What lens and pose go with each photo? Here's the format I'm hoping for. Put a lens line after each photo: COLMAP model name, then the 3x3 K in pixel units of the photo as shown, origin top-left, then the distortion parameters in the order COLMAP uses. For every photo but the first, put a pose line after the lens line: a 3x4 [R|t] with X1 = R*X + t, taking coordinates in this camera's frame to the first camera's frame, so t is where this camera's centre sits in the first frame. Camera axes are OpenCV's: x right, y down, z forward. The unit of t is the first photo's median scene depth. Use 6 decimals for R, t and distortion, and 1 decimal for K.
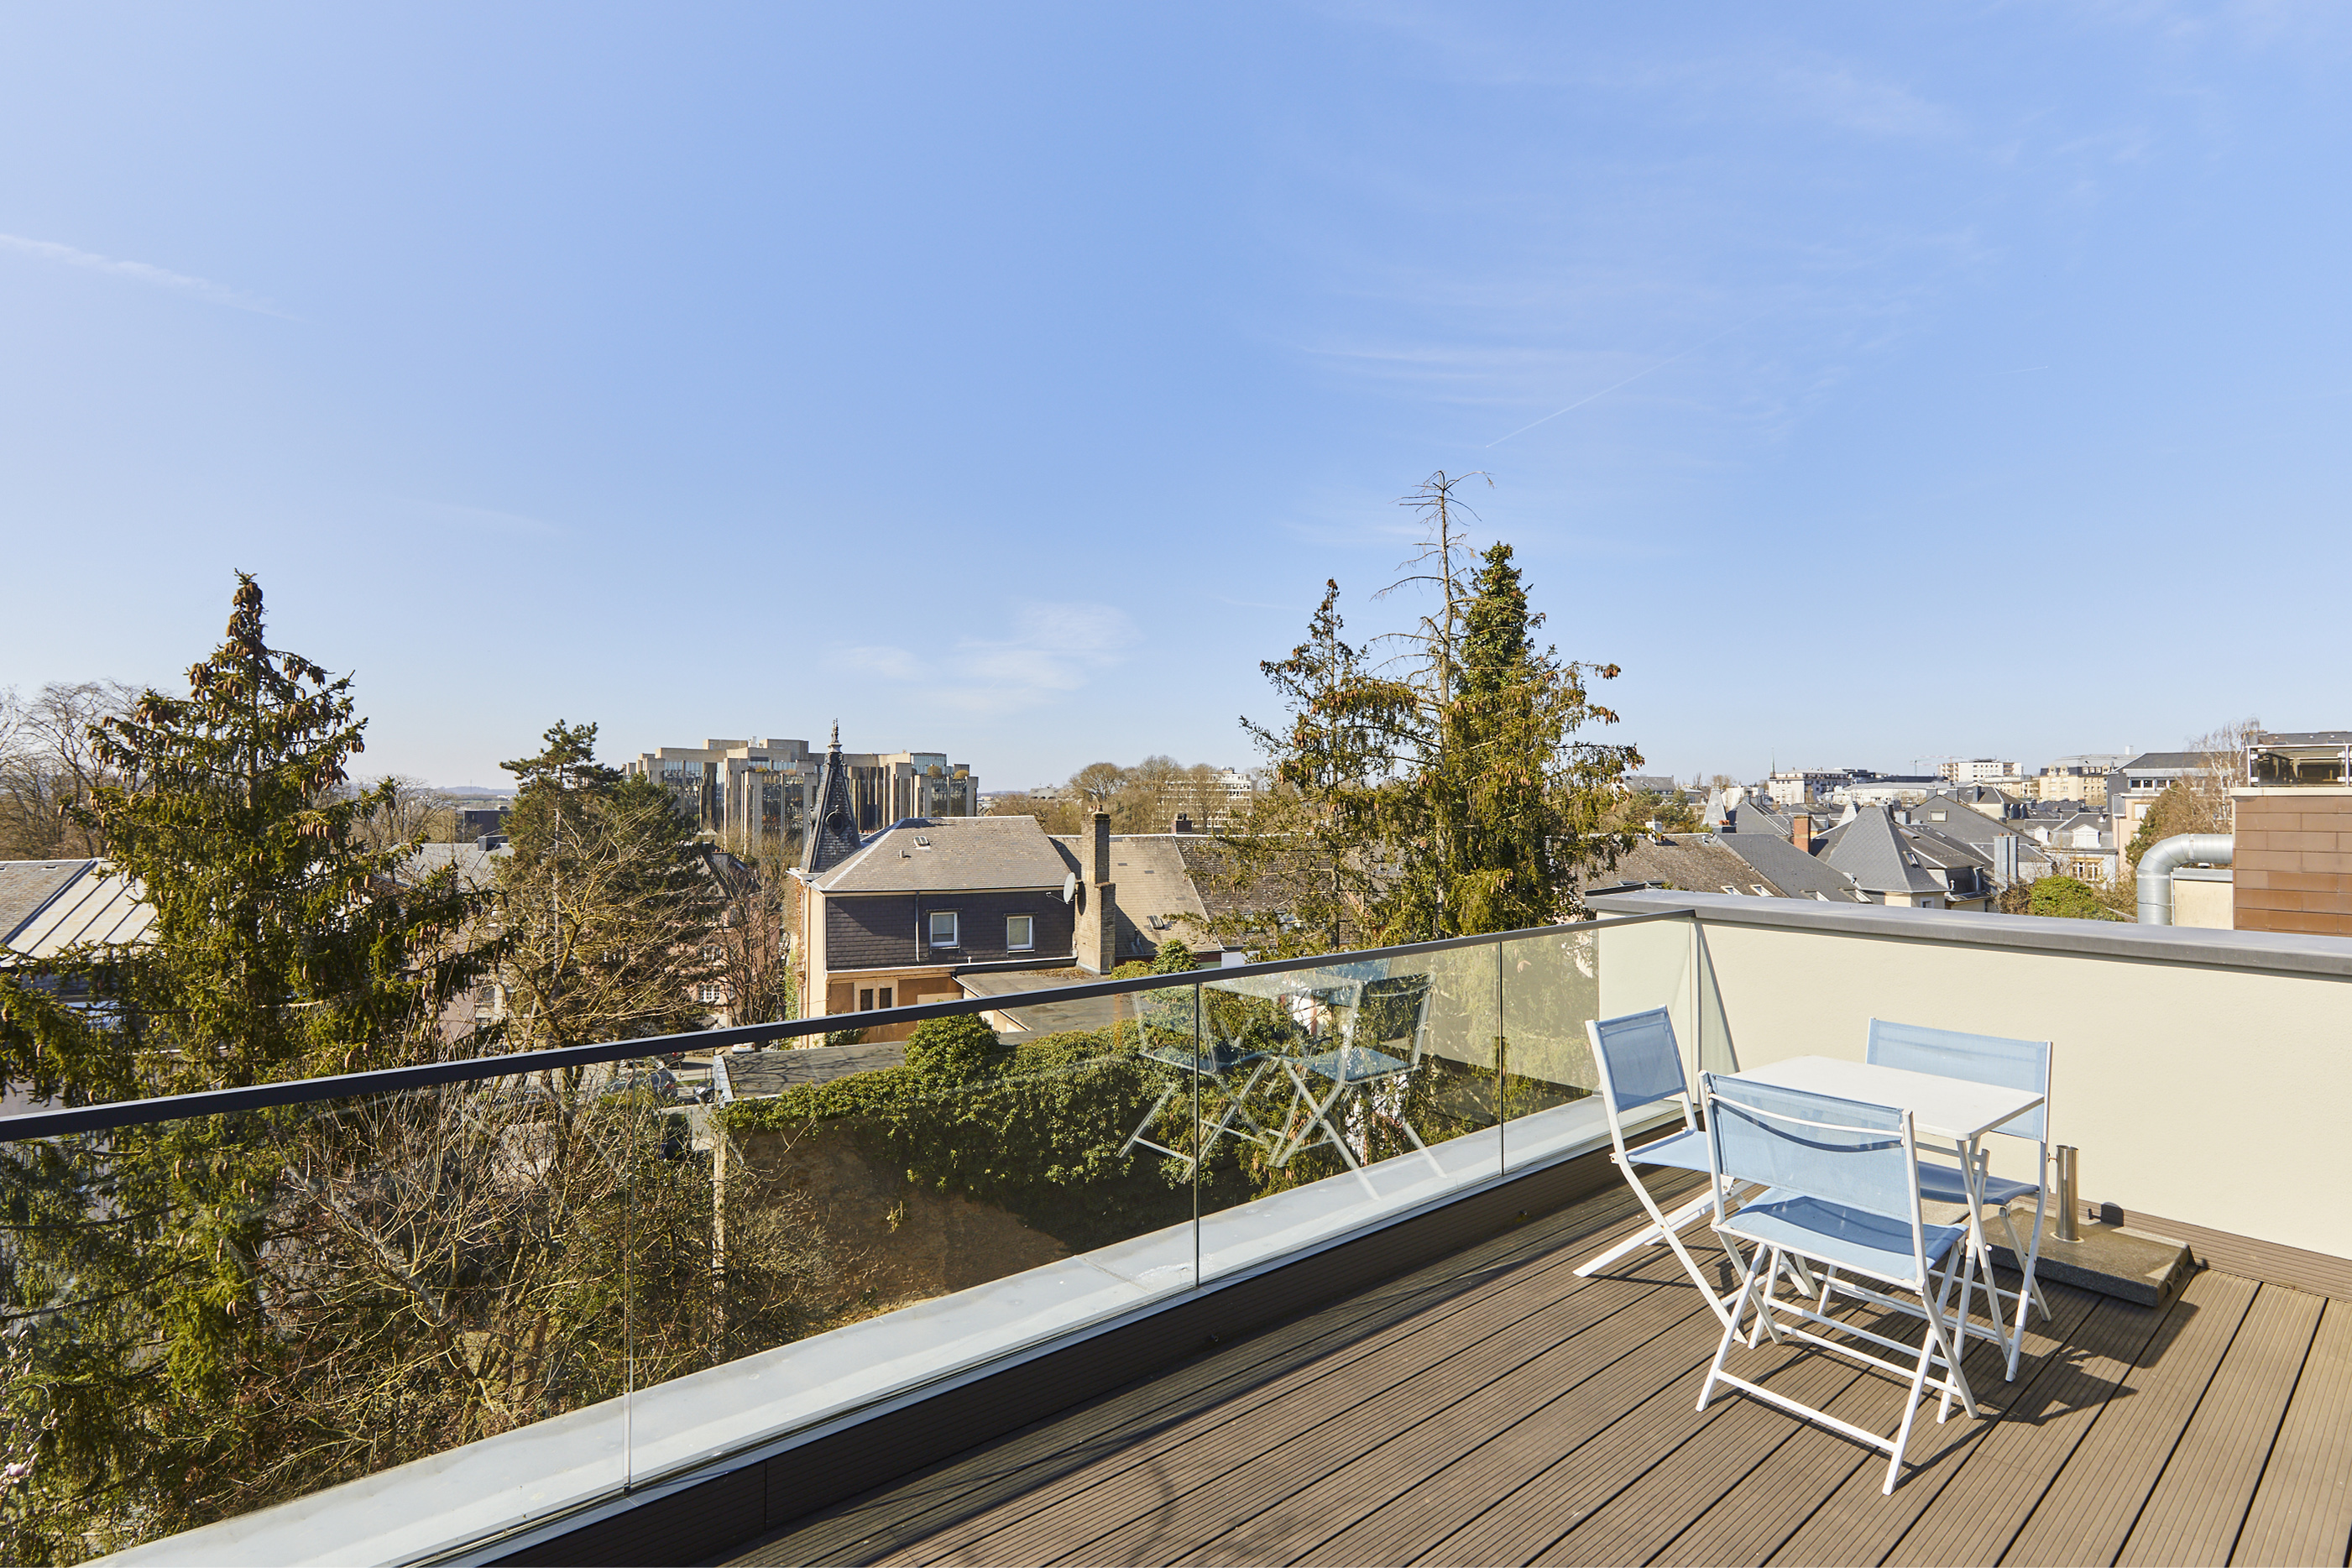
lens RADIAL K [[1095.7, 0, 1205.7], [0, 1095.7, 794.4], [0, 0, 1]] dist [0.001950, 0.000121]
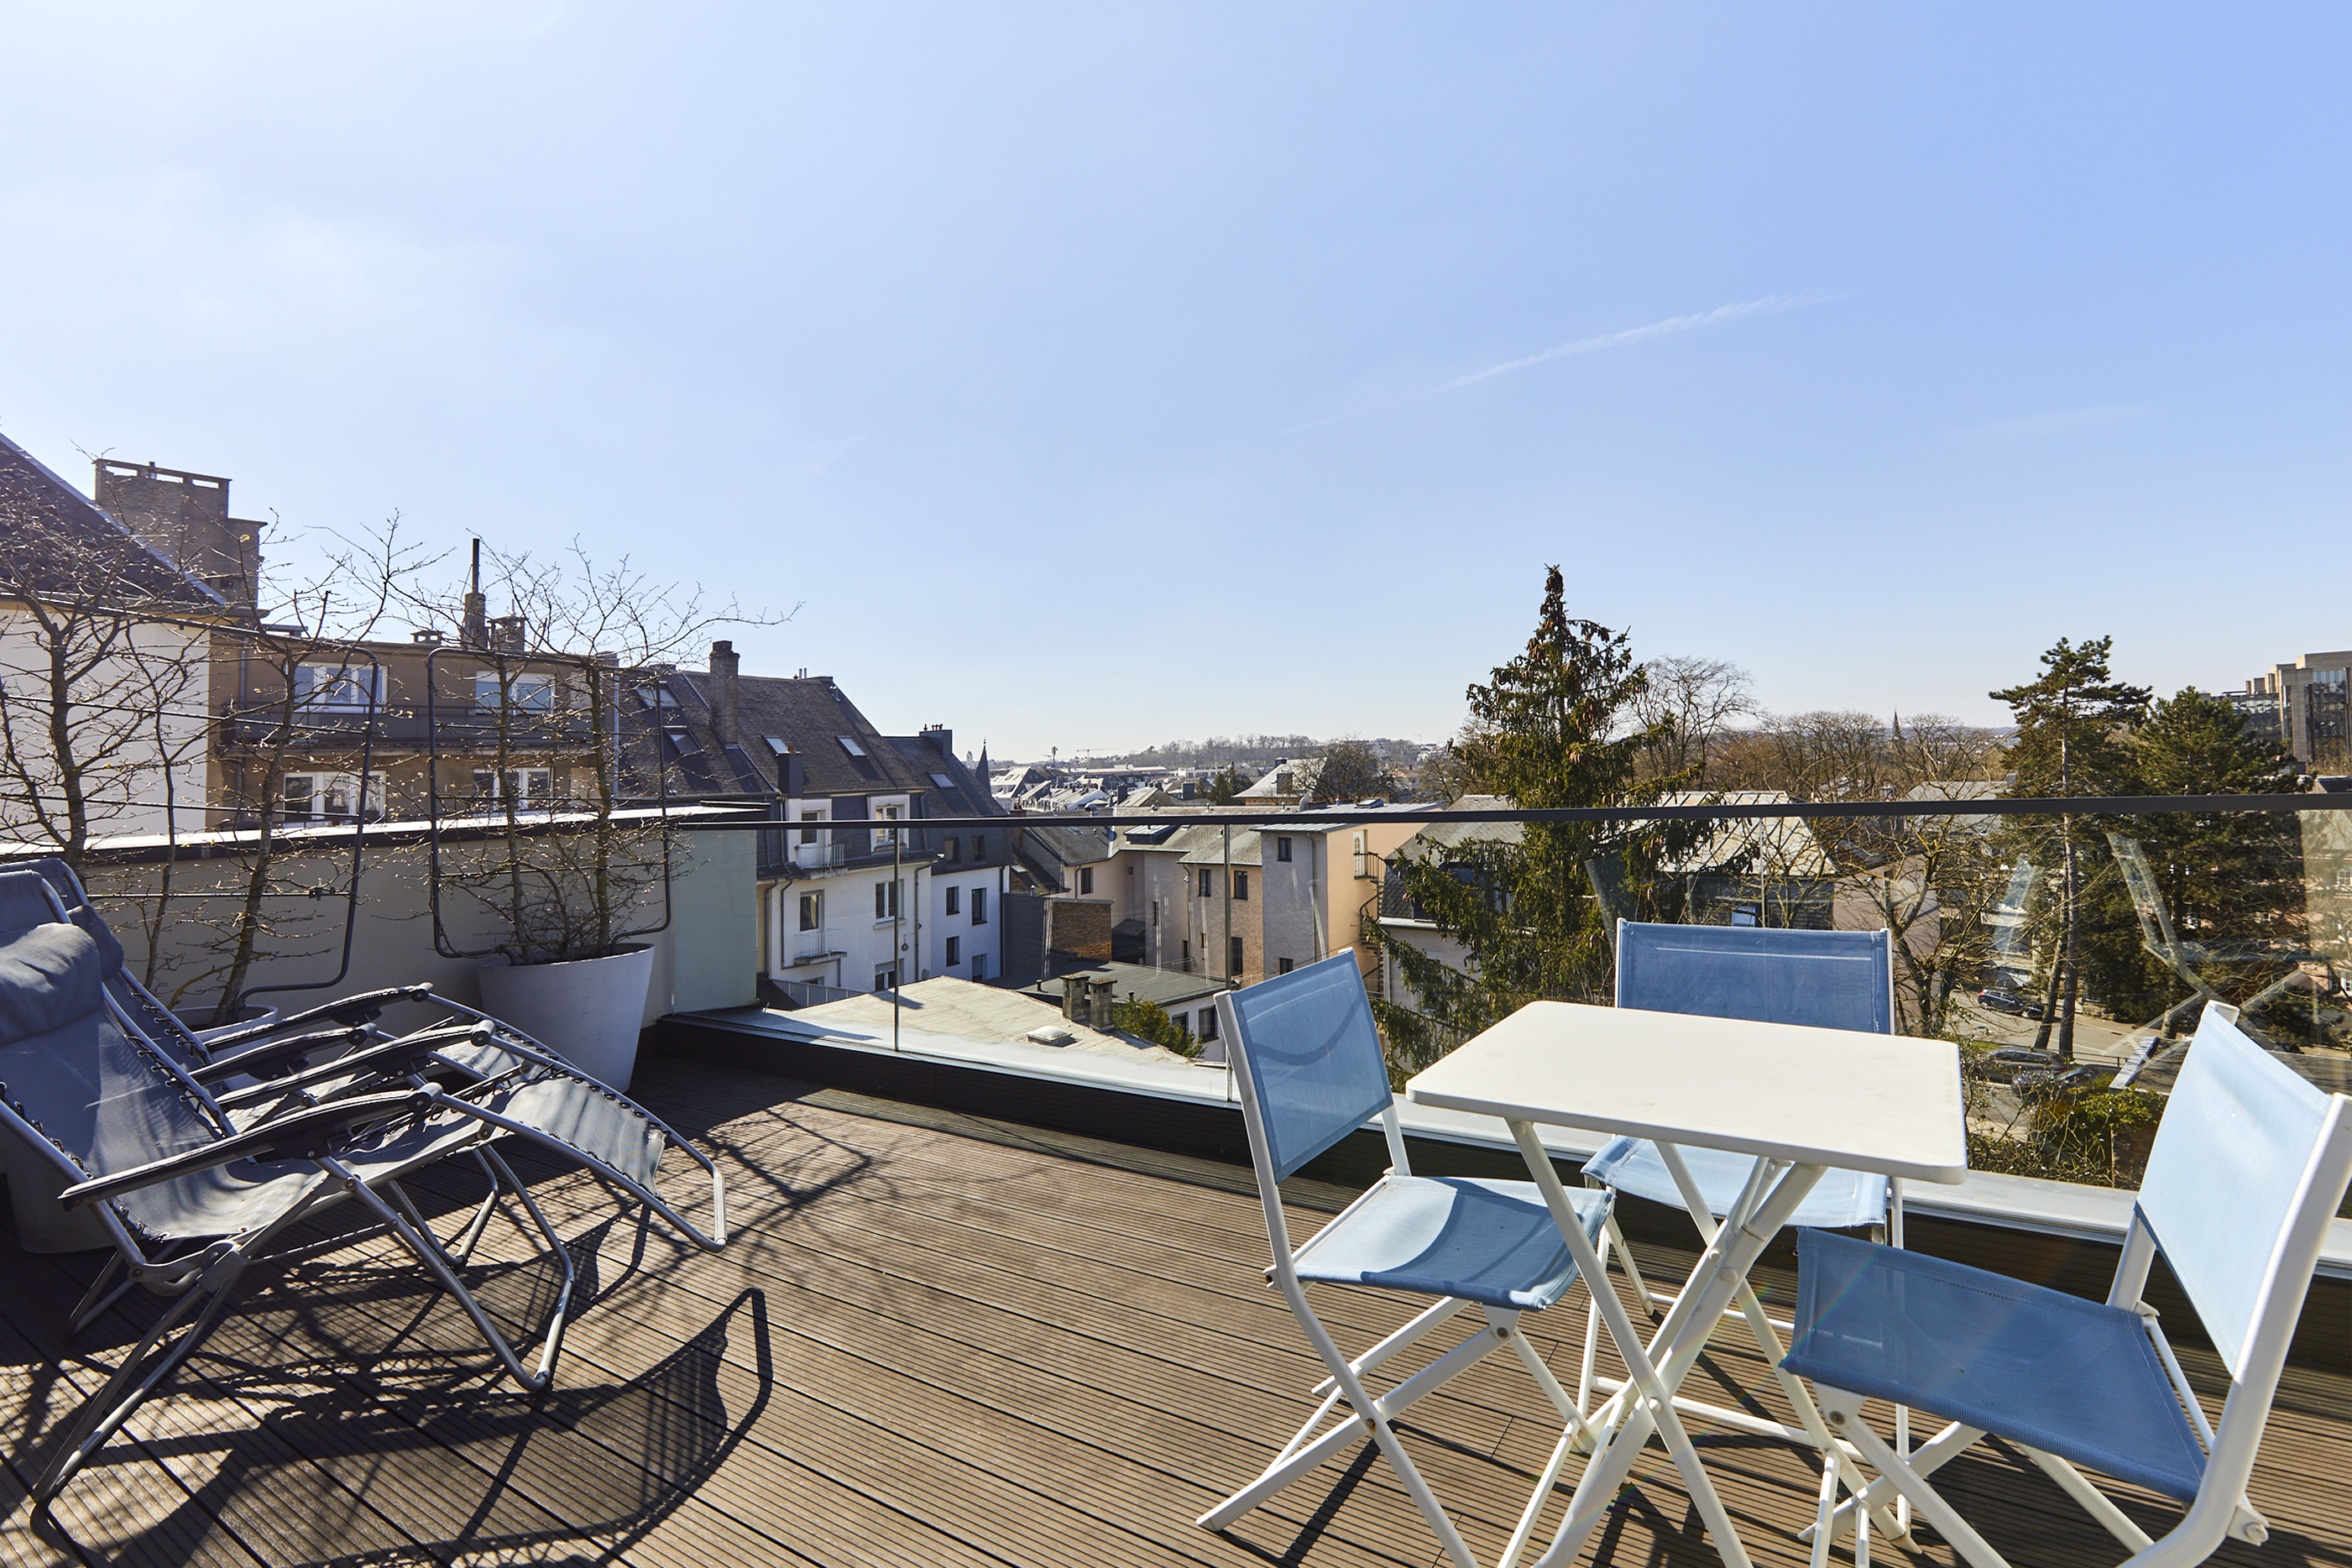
lens RADIAL K [[1082.7, 0, 1118.6], [0, 1082.7, 773.3], [0, 0, 1]] dist [-0.000798, -0.000074]
pose [[0.276177, -0.020096, -0.960897, 0.109360], [0.054143, 0.998519, -0.005322, 0.012972], [0.959580, -0.050556, 0.276856, 0.091027]]
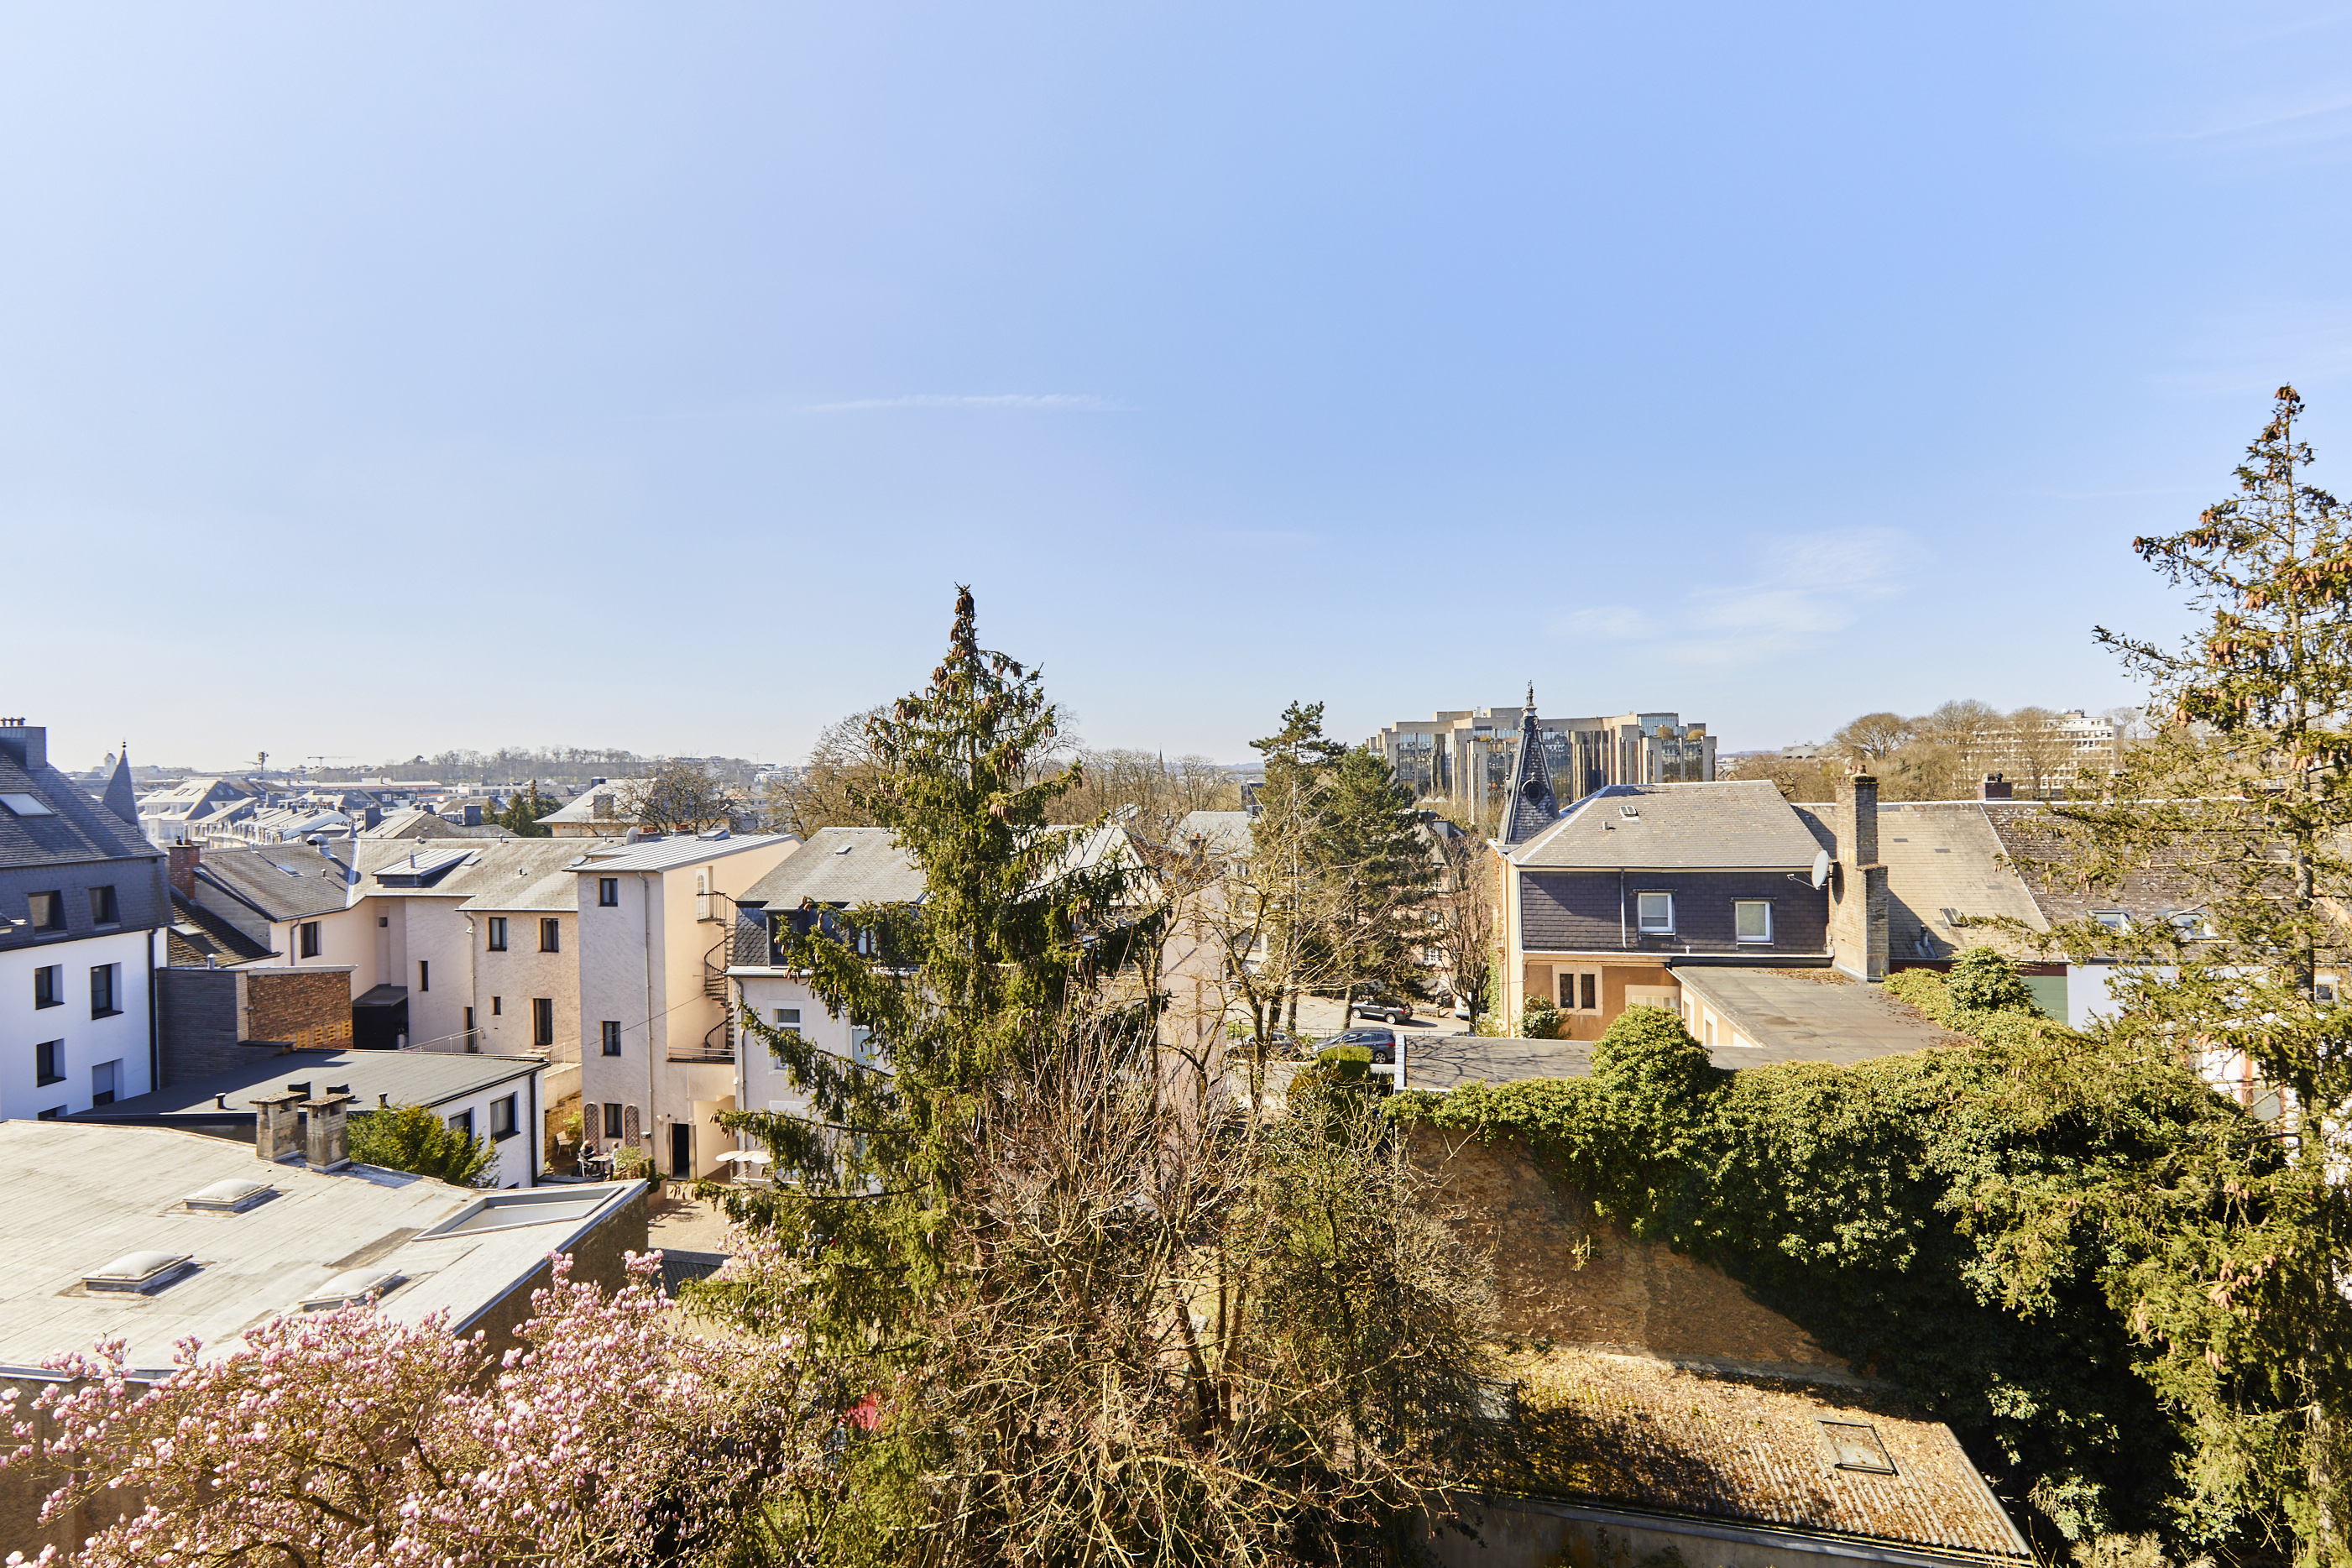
lens RADIAL K [[1106.9, 0, 1168.8], [0, 1106.9, 785.4], [0, 0, 1]] dist [0.002289, 0.000434]
pose [[0.786791, -0.015870, -0.617015, 0.003233], [0.029629, 0.999488, 0.012074, 0.000017], [0.616508, -0.027781, 0.786859, 0.123102]]
